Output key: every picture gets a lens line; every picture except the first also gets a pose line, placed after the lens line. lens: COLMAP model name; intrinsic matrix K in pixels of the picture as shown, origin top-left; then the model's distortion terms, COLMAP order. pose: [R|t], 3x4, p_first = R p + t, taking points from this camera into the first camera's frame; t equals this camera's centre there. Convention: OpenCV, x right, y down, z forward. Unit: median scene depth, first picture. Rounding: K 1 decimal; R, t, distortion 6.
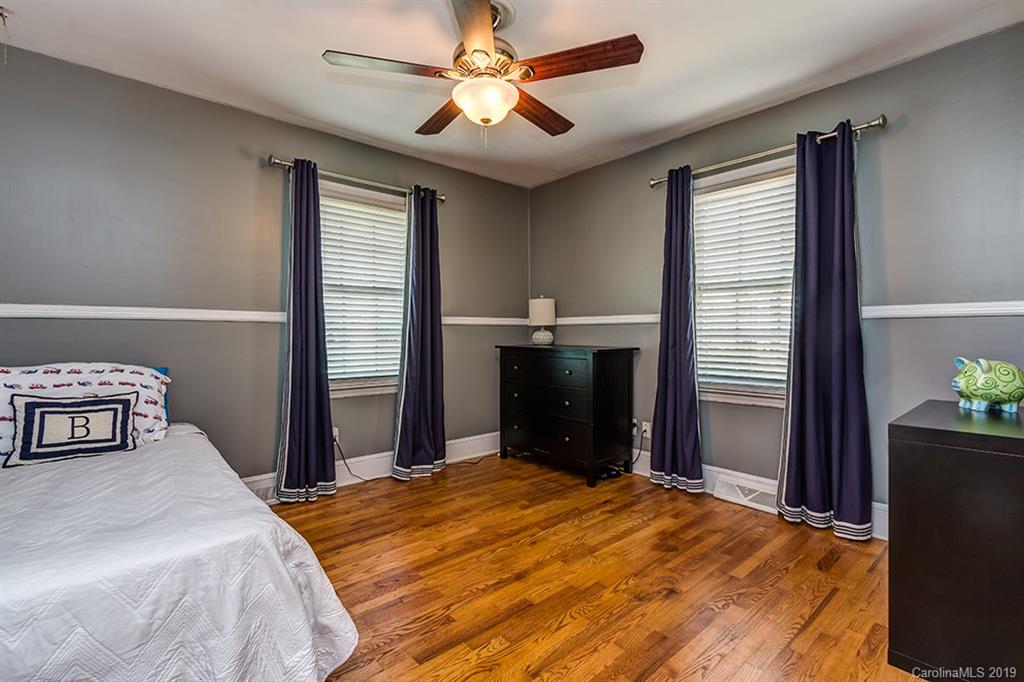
lens RADIAL K [[460.9, 0, 508.9], [0, 460.9, 338.8], [0, 0, 1]] dist [0.000453, -0.000096]
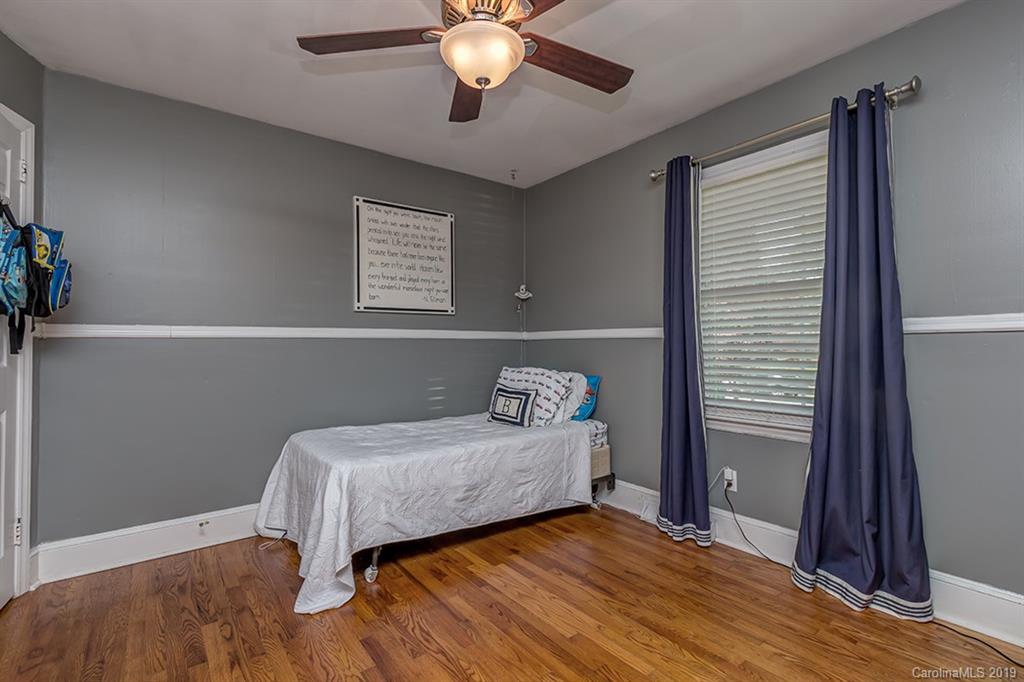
lens RADIAL K [[460.9, 0, 508.9], [0, 460.9, 338.8], [0, 0, 1]] dist [0.000453, -0.000096]
pose [[-0.060124, -0.015010, -0.998078, 0.657057], [-0.006956, 0.999869, -0.014618, -0.024302], [0.998167, 0.006064, -0.060221, 0.994416]]
